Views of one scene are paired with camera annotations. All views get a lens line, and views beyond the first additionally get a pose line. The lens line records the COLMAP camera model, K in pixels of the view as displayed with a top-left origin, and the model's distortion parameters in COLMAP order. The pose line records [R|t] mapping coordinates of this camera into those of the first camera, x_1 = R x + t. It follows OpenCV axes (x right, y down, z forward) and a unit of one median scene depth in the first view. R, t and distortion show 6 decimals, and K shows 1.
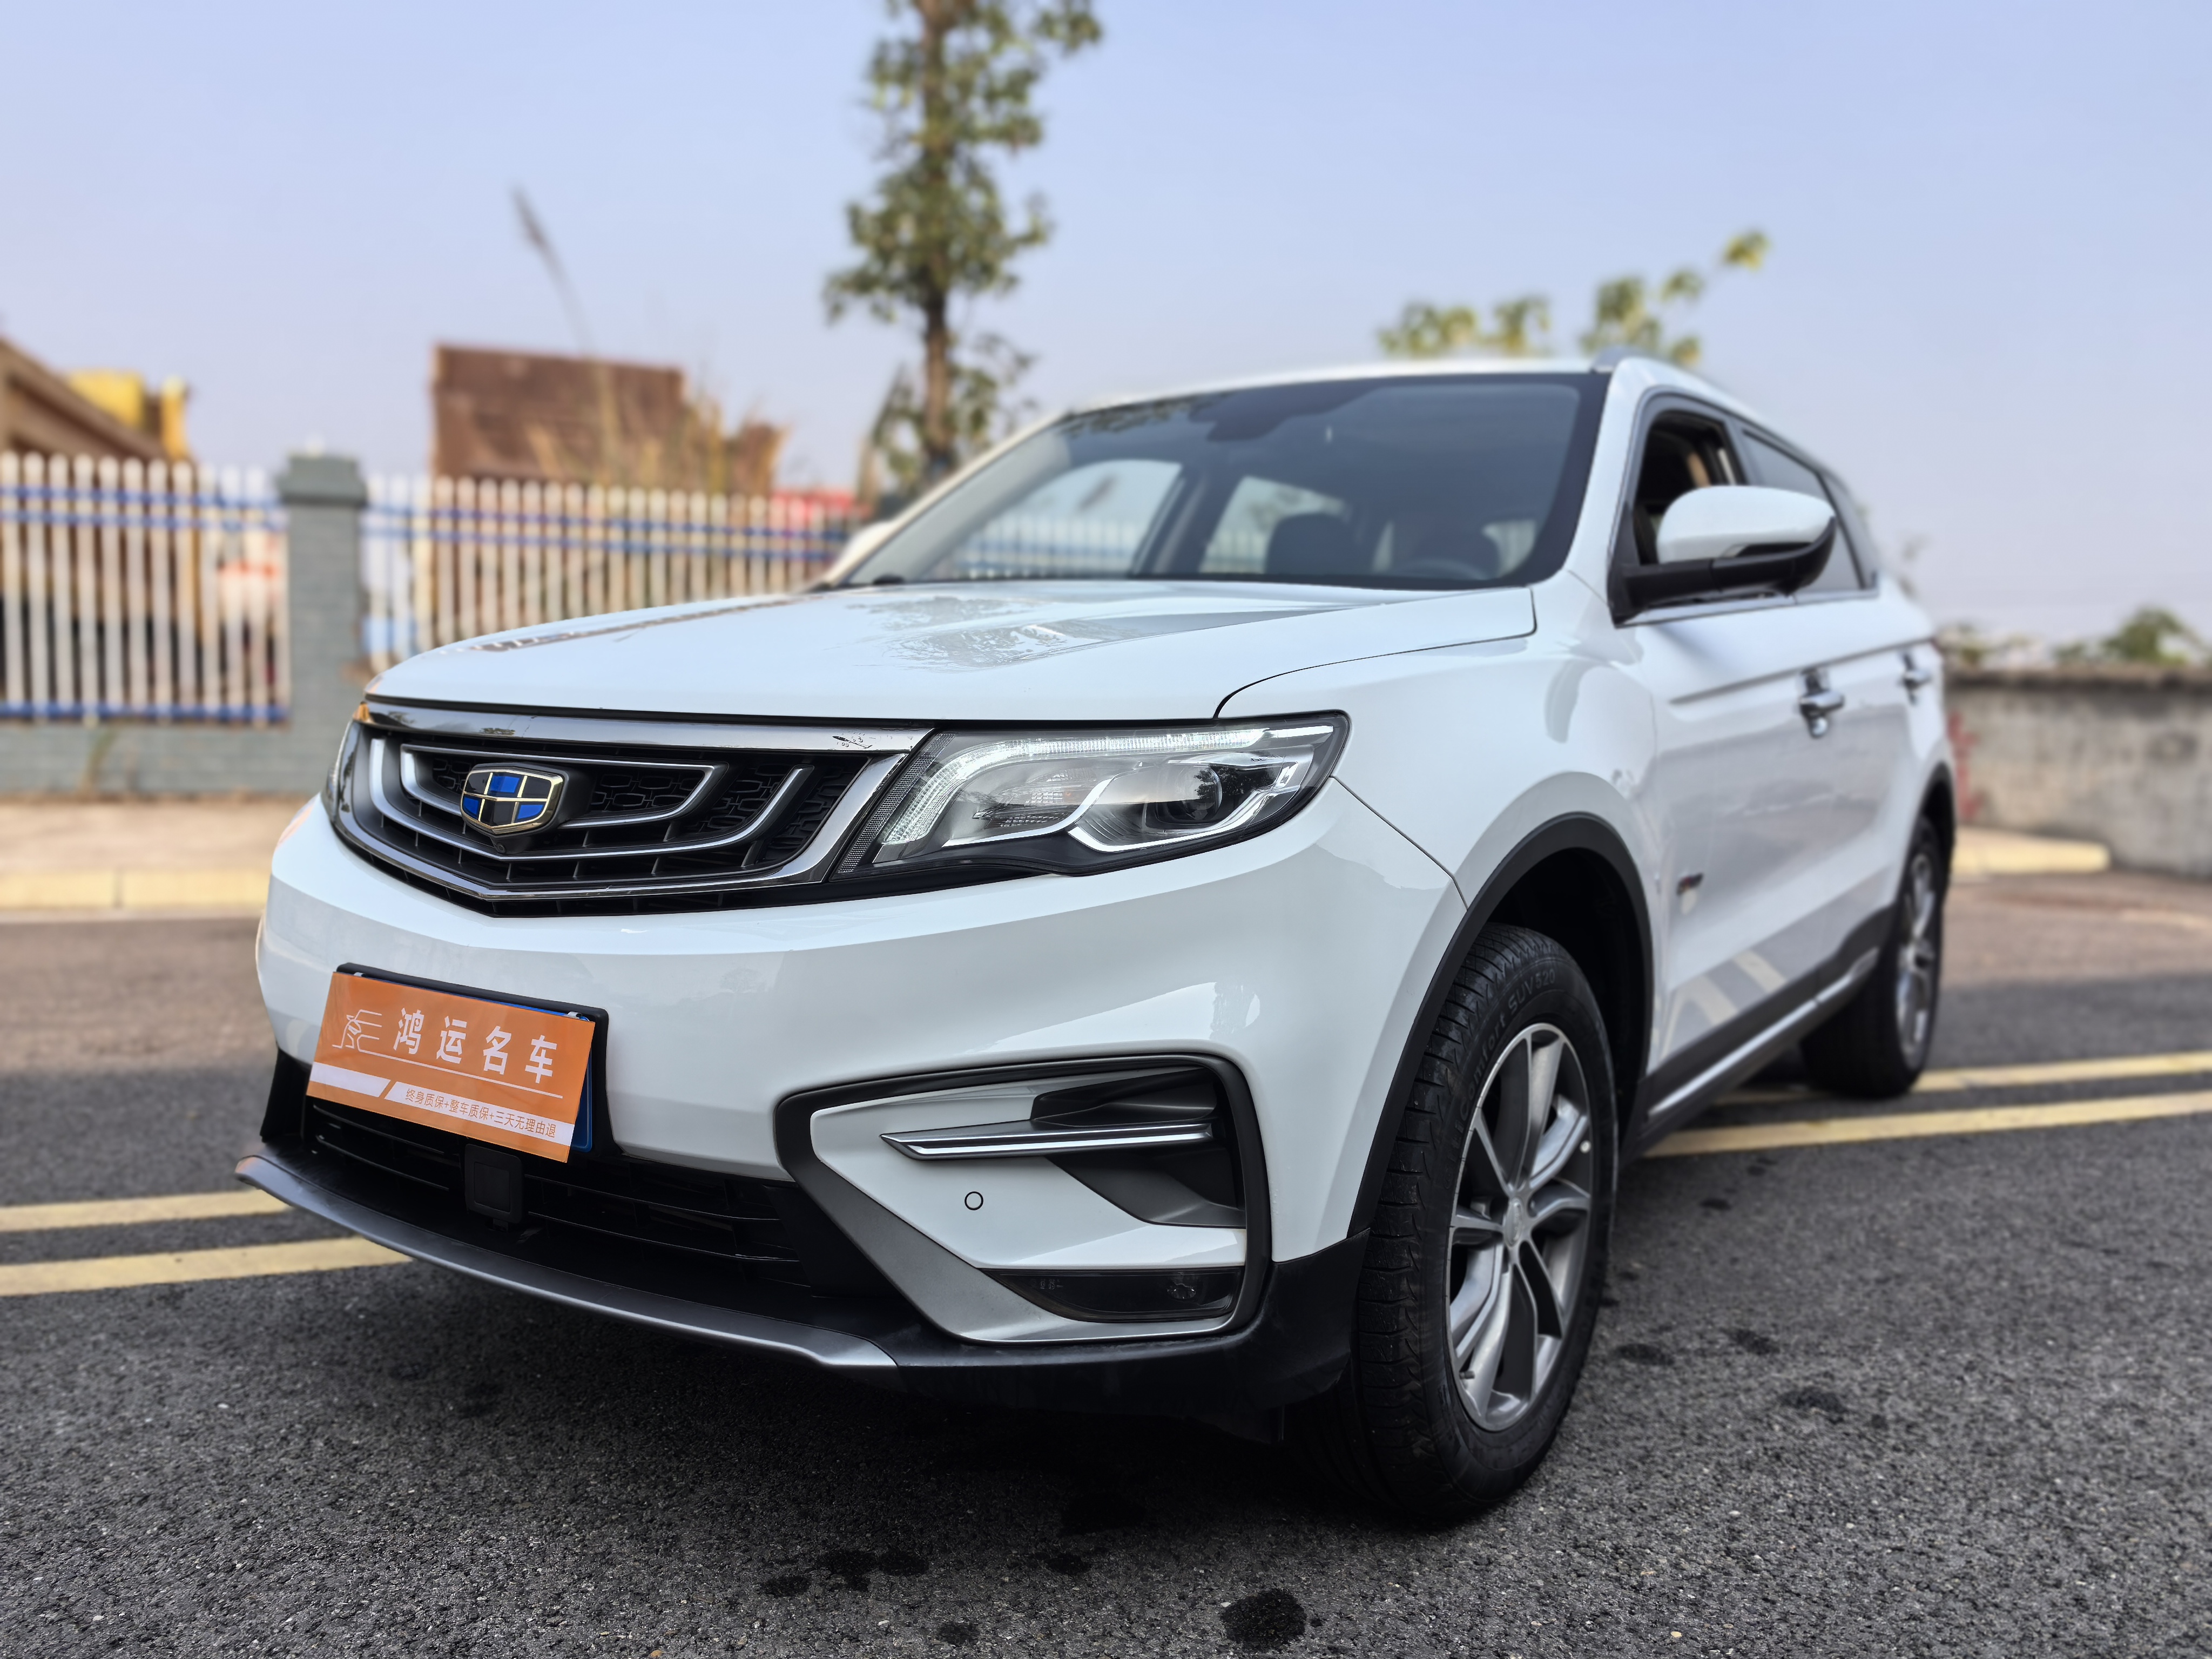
lens RADIAL K [[1746.9, 0, 1110.2], [0, 1746.9, 814.2], [0, 0, 1]] dist [0.078982, -0.107131]
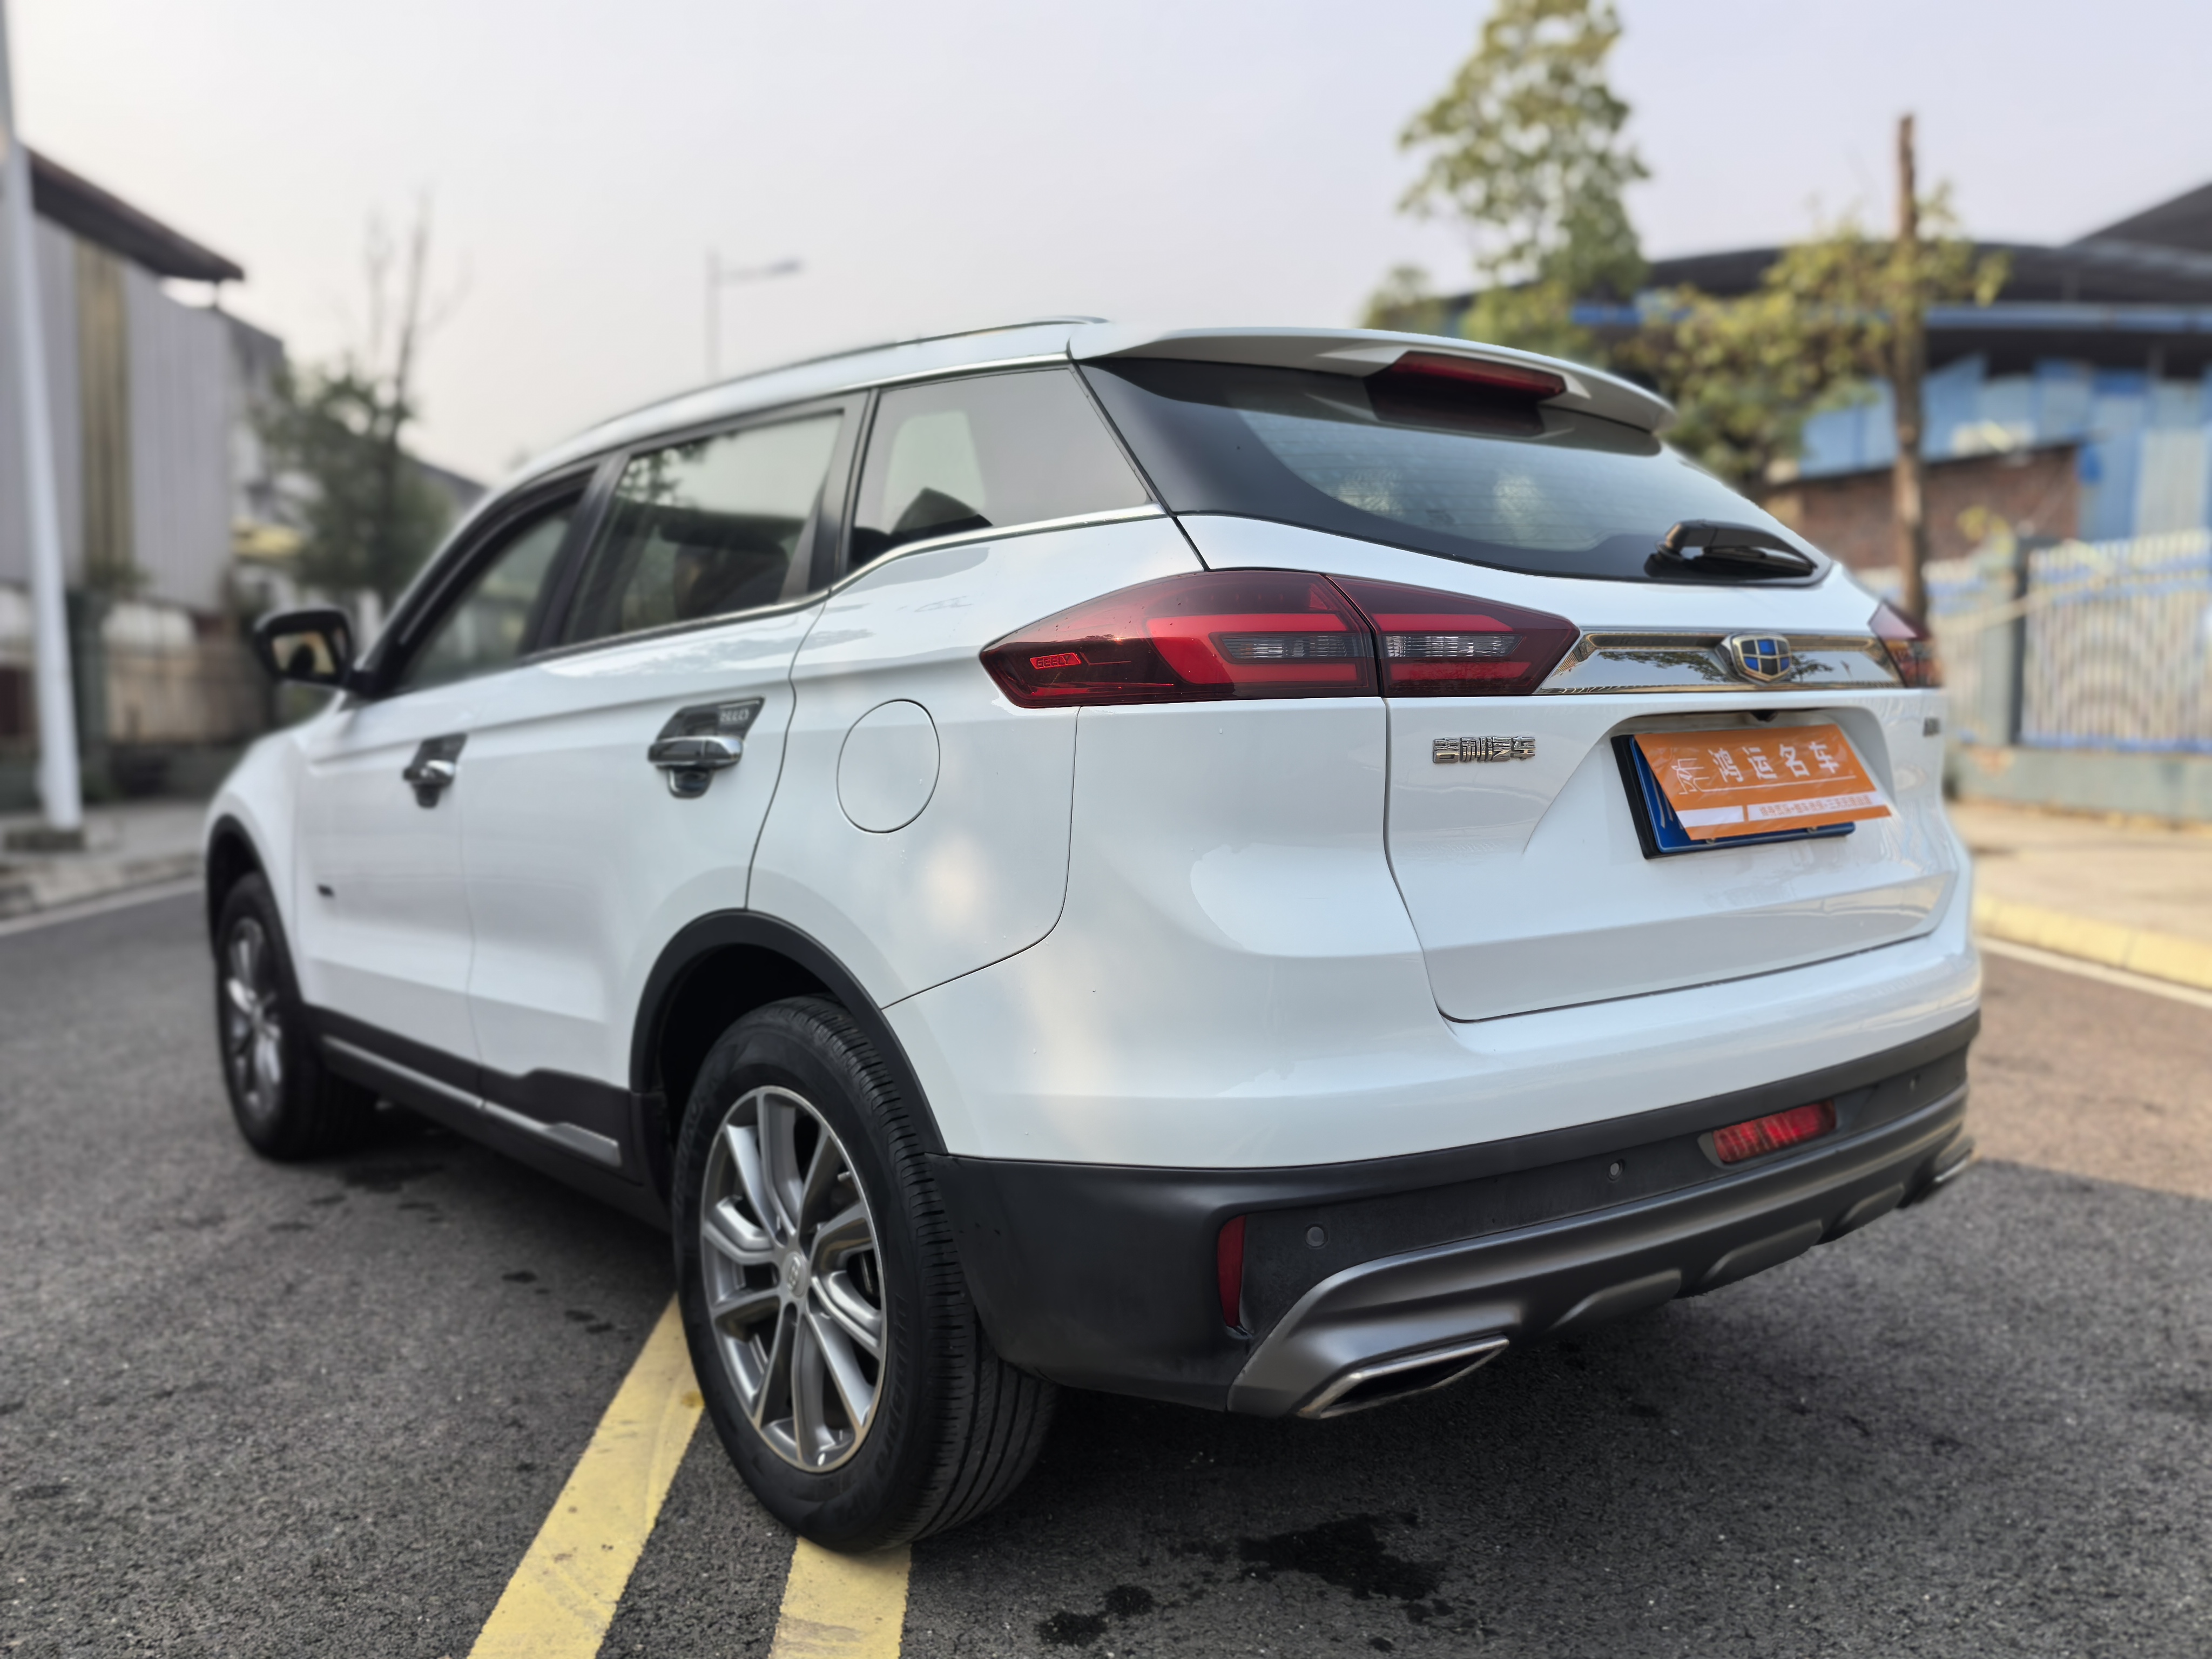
lens RADIAL K [[1762.9, 0, 1106.0], [0, 1762.9, 829.5], [0, 0, 1]] dist [0.063142, -0.068976]
pose [[-0.292616, 0.051227, -0.954857, 2.132380], [-0.071502, 0.994596, 0.075271, -0.229804], [0.953553, 0.090300, -0.287371, 2.830767]]
